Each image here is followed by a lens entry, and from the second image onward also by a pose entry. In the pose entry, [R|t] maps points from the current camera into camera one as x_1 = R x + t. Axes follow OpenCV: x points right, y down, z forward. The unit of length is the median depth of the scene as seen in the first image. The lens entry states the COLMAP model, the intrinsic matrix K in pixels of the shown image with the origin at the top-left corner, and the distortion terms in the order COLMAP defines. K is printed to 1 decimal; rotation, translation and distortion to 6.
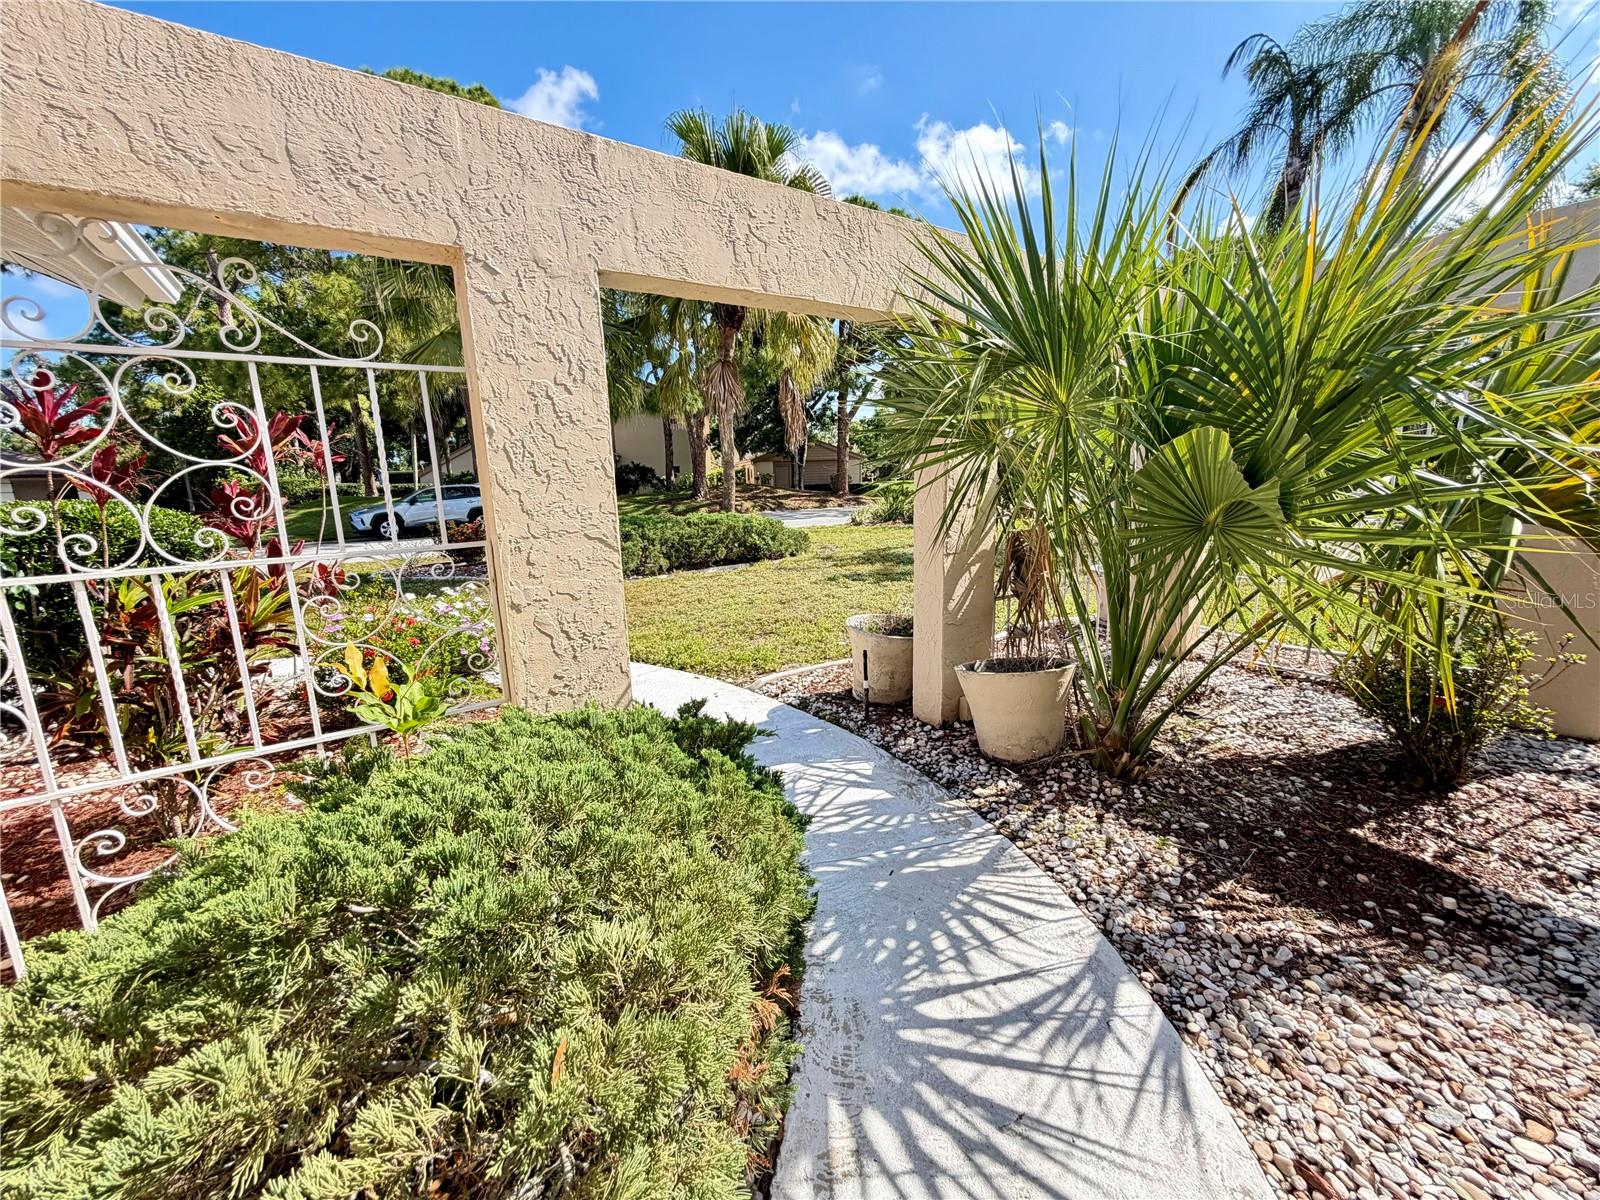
lens RADIAL K [[644.3, 0, 800.0], [0, 644.3, 600.0], [0, 0, 1]] dist [-0.002139, -0.000113]
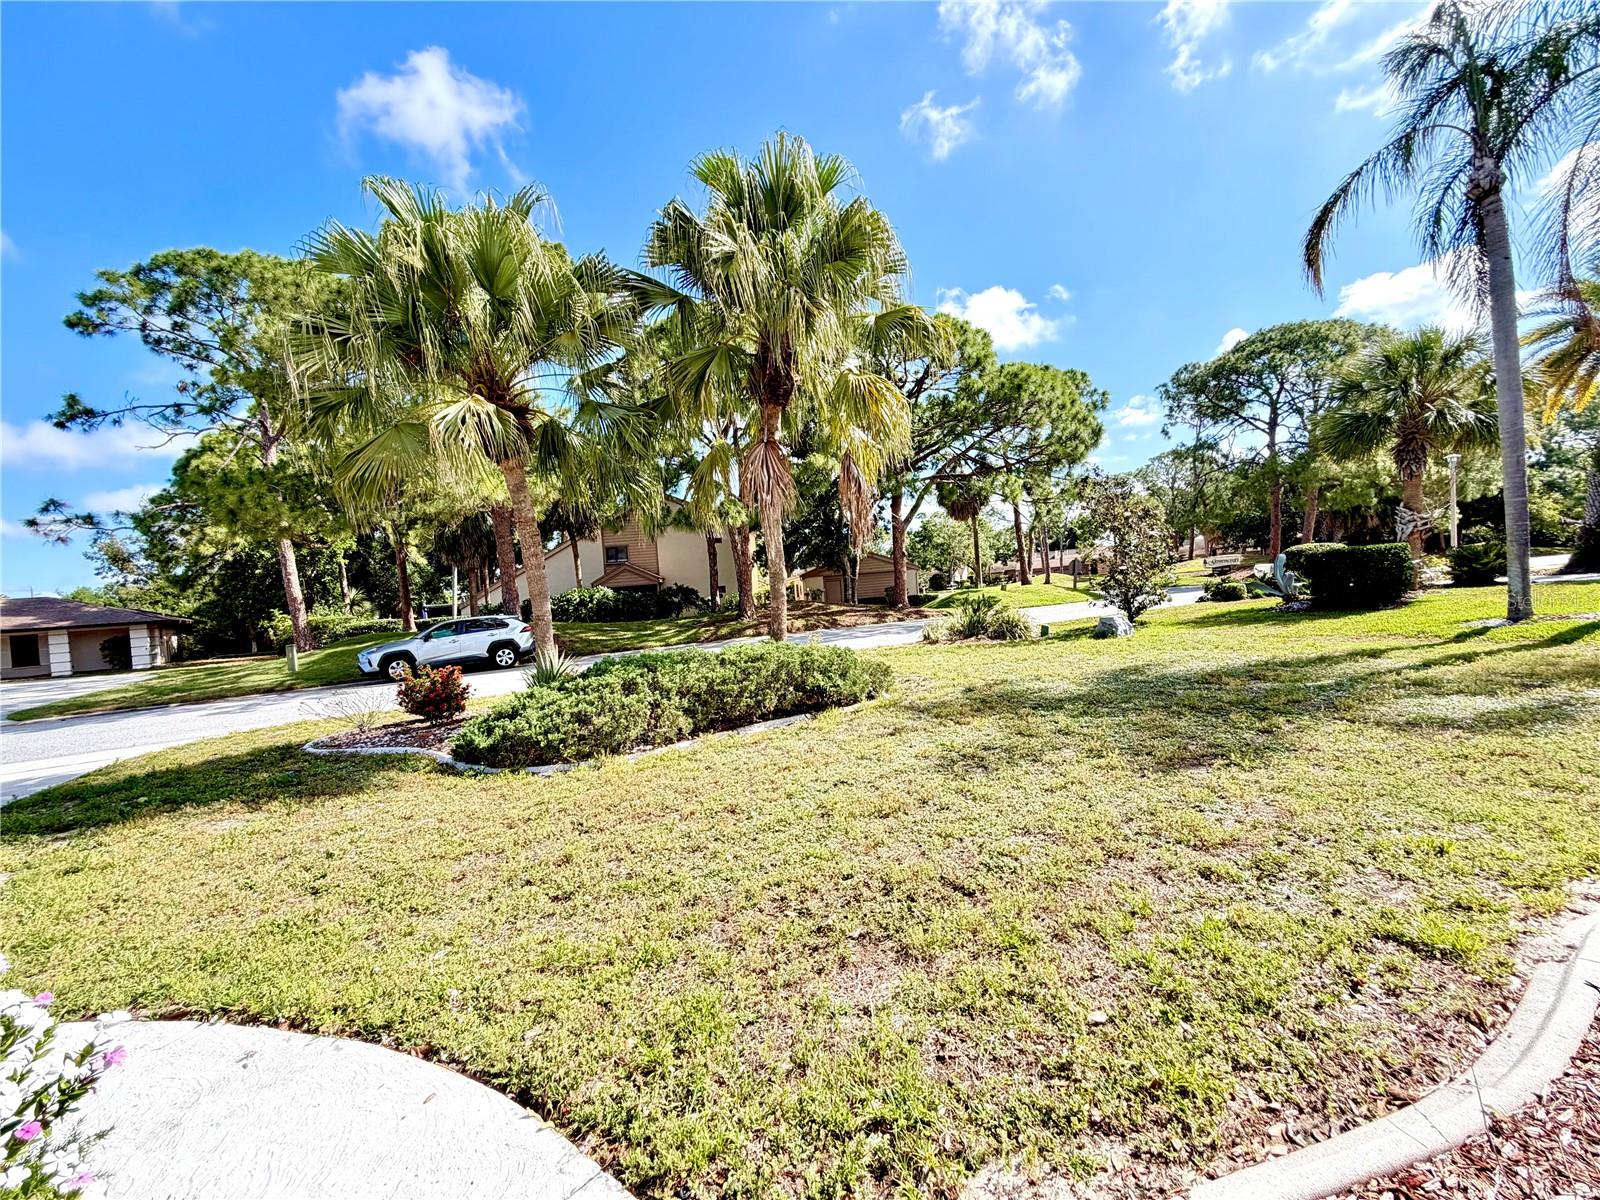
lens RADIAL K [[644.3, 0, 800.0], [0, 644.3, 600.0], [0, 0, 1]] dist [-0.002139, -0.000113]
pose [[0.996283, -0.046706, -0.072380, -0.015505], [0.033196, 0.983522, -0.177715, -0.024679], [0.079488, 0.174652, 0.981417, 0.134474]]
